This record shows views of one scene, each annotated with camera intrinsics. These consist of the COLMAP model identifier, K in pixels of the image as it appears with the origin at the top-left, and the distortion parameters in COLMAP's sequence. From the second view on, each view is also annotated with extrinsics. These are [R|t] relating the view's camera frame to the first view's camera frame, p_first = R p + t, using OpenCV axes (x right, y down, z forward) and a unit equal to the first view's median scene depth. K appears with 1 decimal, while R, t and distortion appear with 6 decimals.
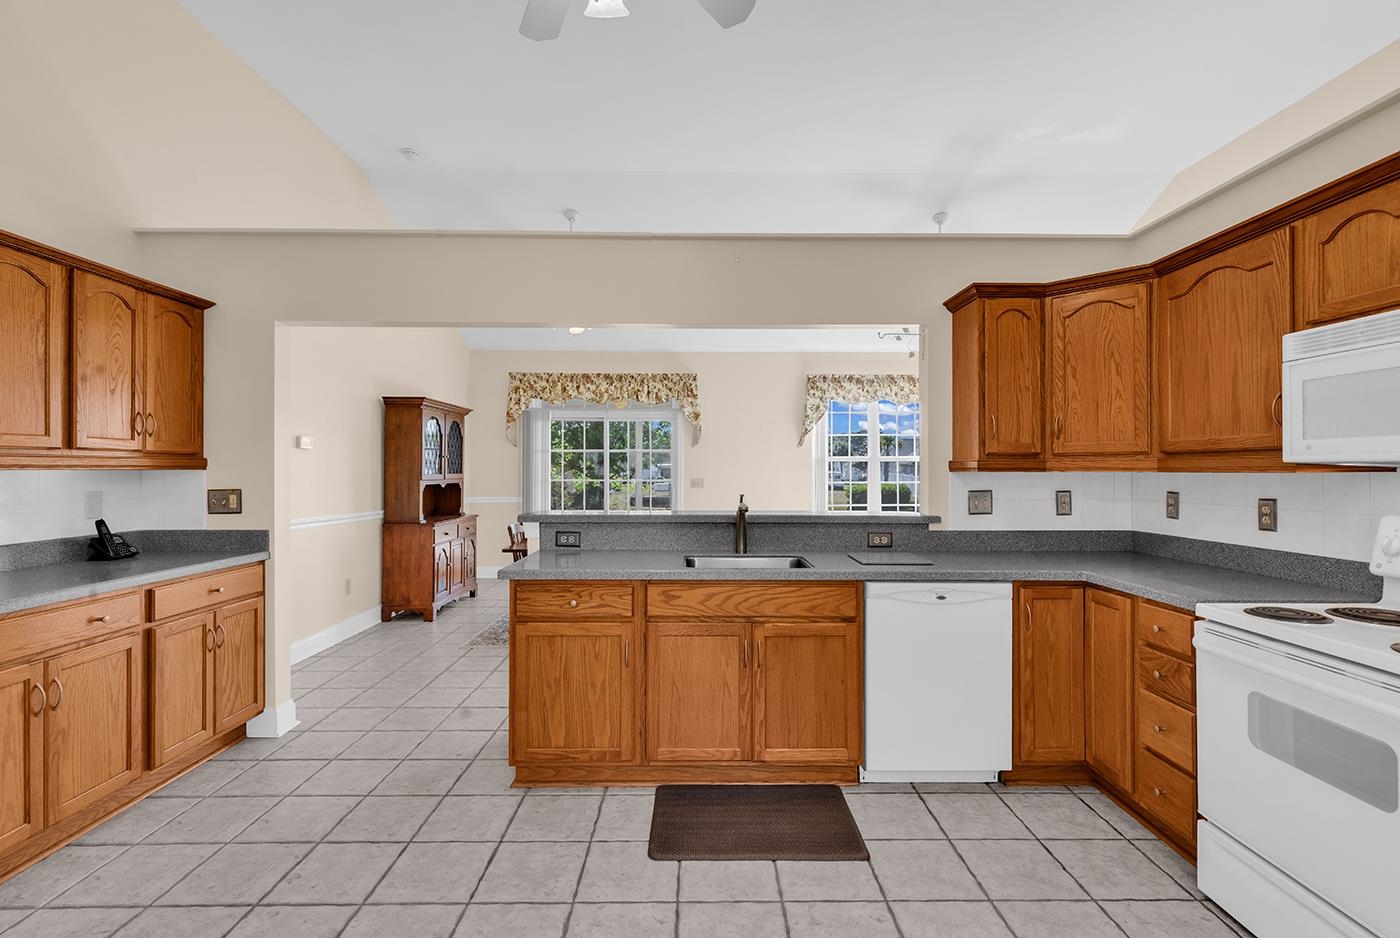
lens RADIAL K [[657.7, 0, 700.0], [0, 657.7, 469.0], [0, 0, 1]] dist [0.002038, 0.000241]
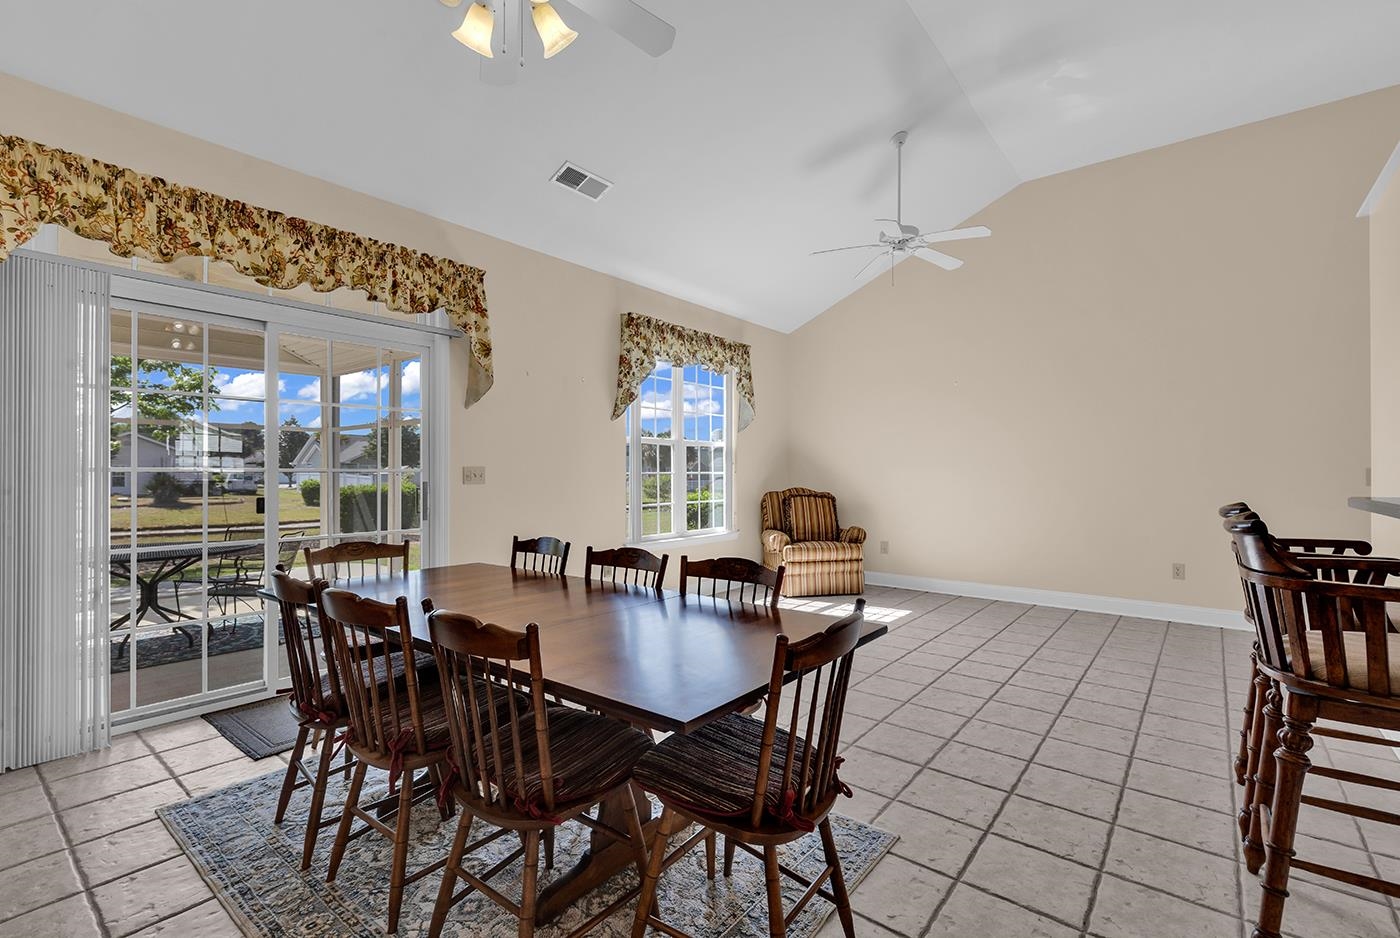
lens RADIAL K [[640.2, 0, 703.6], [0, 640.2, 470.1], [0, 0, 1]] dist [0.004898, -0.000370]
pose [[0.628723, 0.002885, 0.777624, -0.299038], [-0.002065, 0.999996, -0.002041, 0.018653], [-0.777626, -0.000322, 0.628726, 0.533555]]
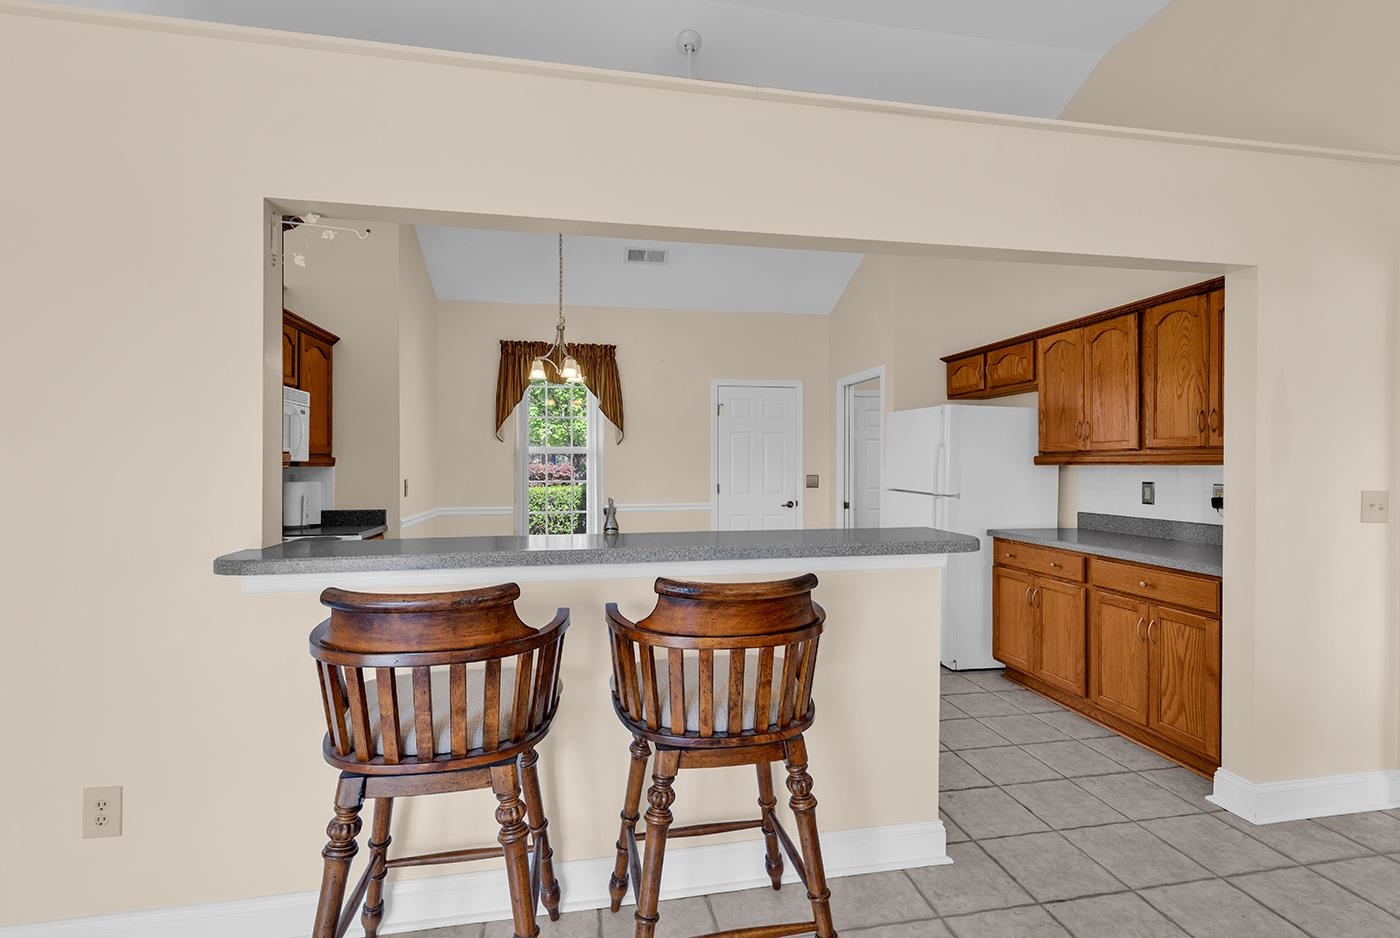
lens RADIAL K [[634.0, 0, 691.7], [0, 634.0, 467.3], [0, 0, 1]] dist [0.000726, -0.000008]
pose [[-0.983505, 0.001937, -0.180873, 0.051139], [0.001425, 0.999995, 0.002961, 0.000212], [0.180878, 0.002654, -0.983502, 0.716189]]
